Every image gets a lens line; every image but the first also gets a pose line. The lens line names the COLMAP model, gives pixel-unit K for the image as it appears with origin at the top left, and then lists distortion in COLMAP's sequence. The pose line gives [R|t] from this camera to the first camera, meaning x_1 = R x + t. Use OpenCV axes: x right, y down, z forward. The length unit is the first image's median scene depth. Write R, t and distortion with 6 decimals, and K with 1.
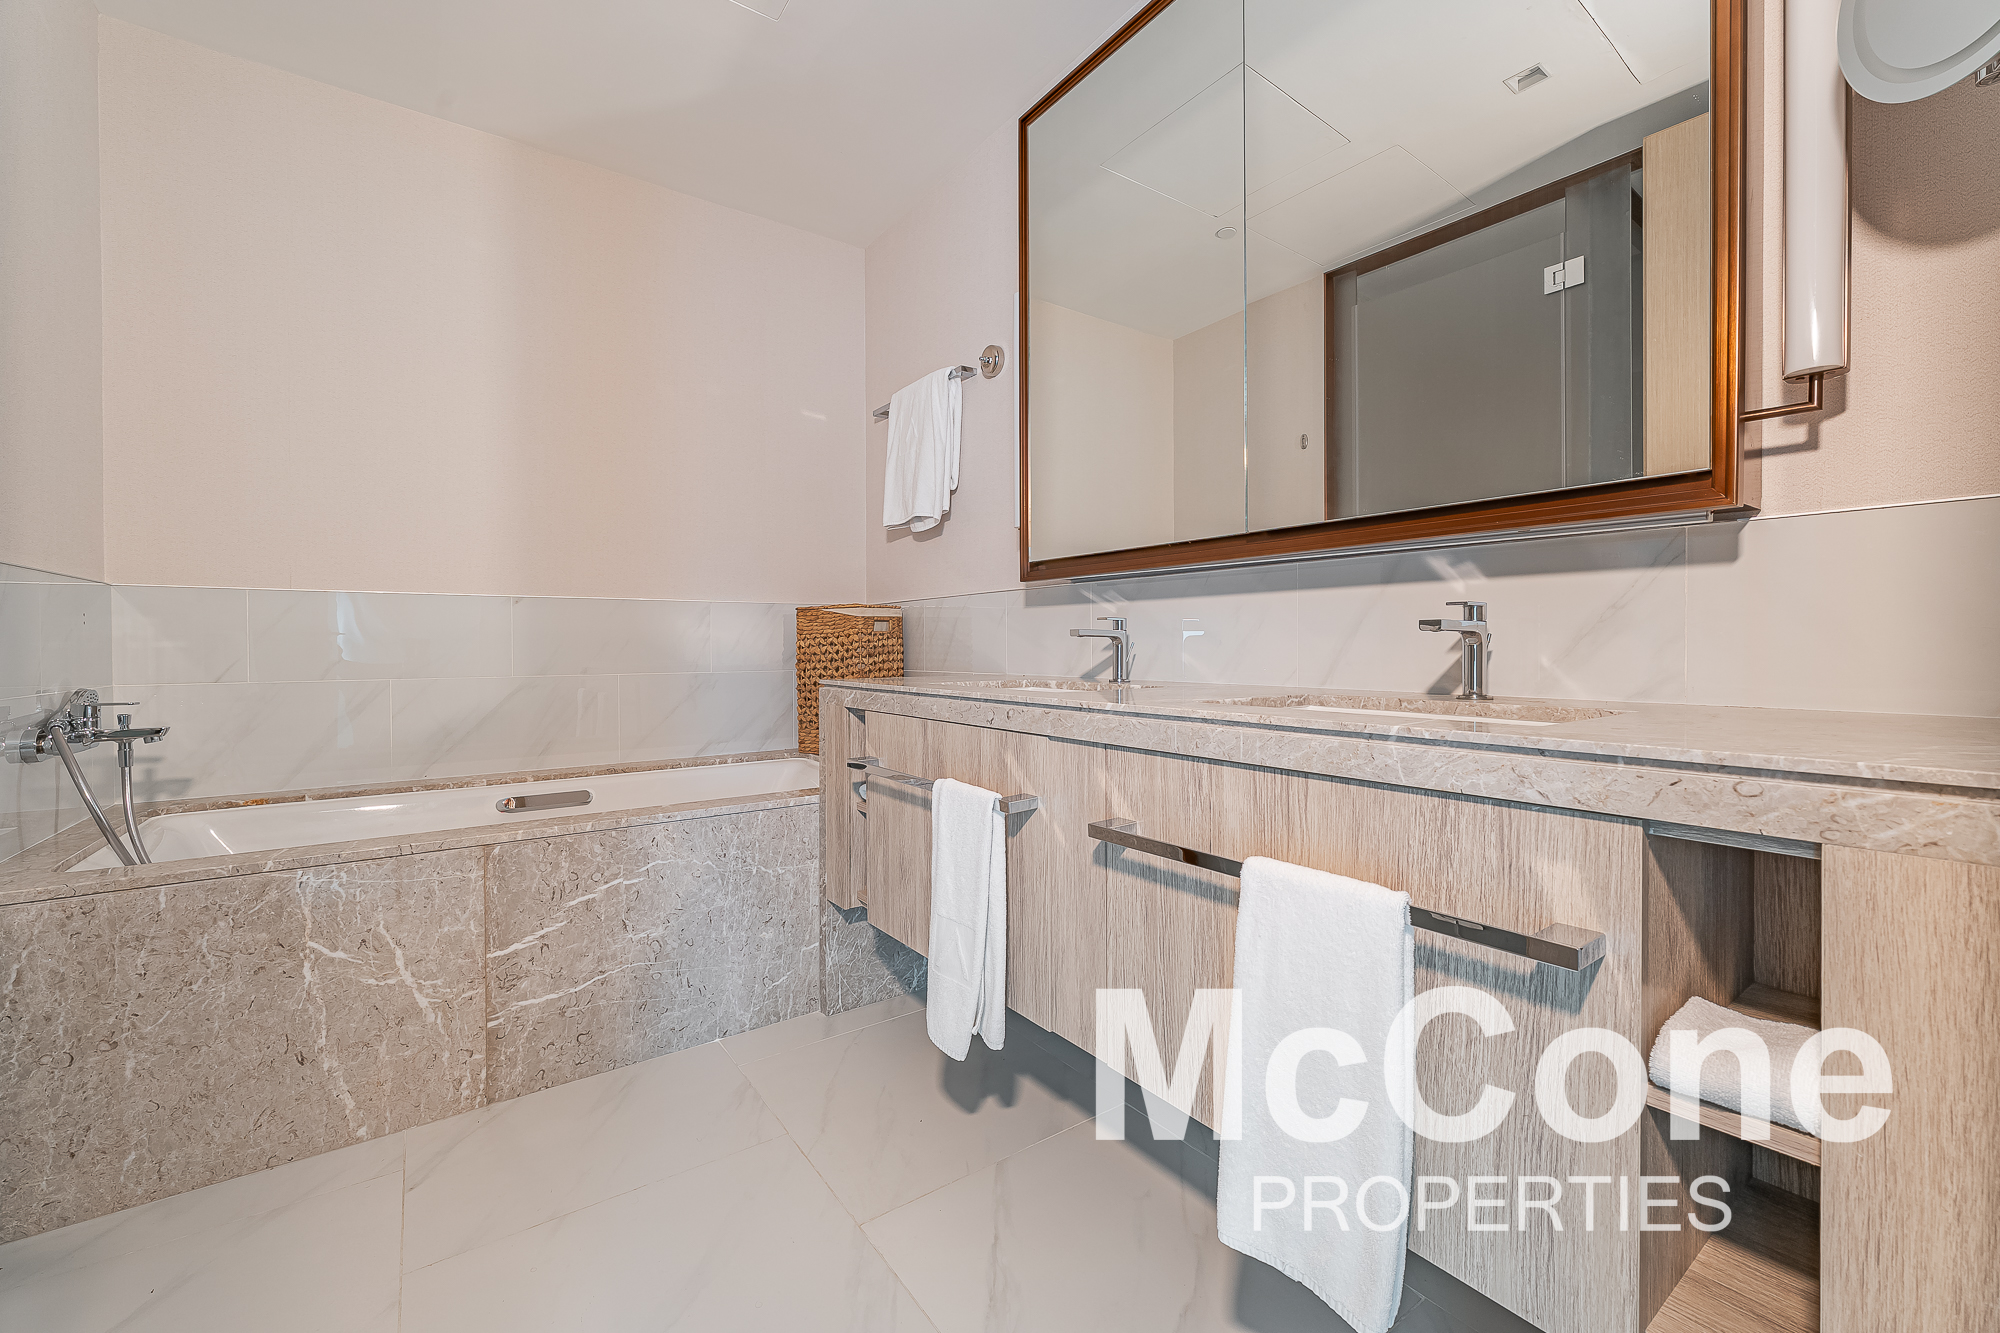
lens RADIAL K [[796.4, 0, 991.8], [0, 796.4, 654.2], [0, 0, 1]] dist [-0.001727, 0.000186]
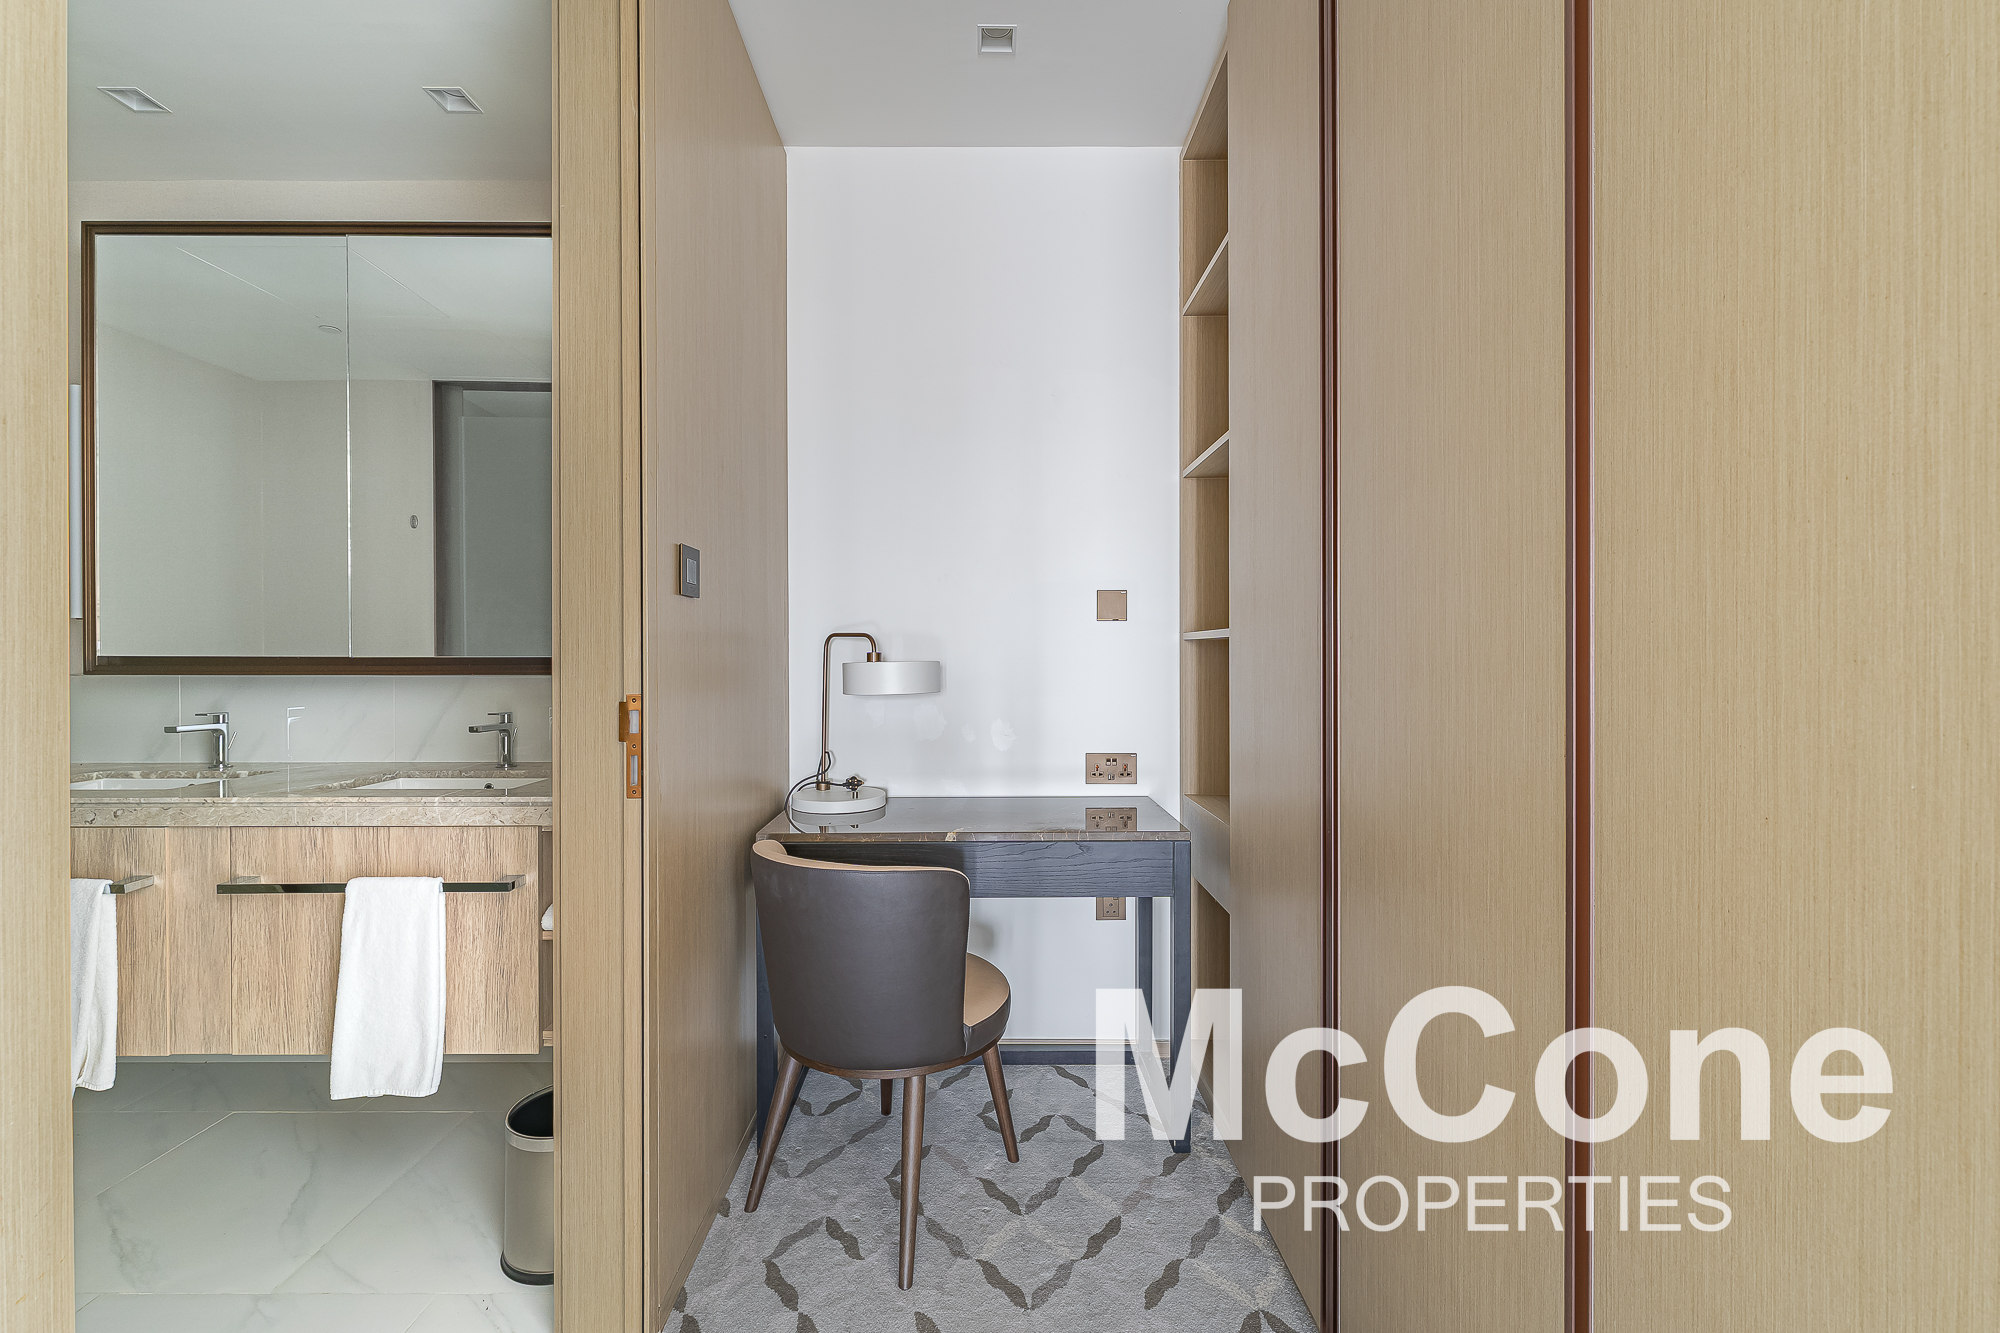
lens RADIAL K [[847.1, 0, 997.8], [0, 847.1, 657.7], [0, 0, 1]] dist [0.001039, 0.000083]
pose [[0.576666, -0.001775, 0.816978, -0.313055], [0.007212, 0.999970, -0.002918, -0.179755], [-0.816948, 0.007575, 0.576661, -1.023488]]
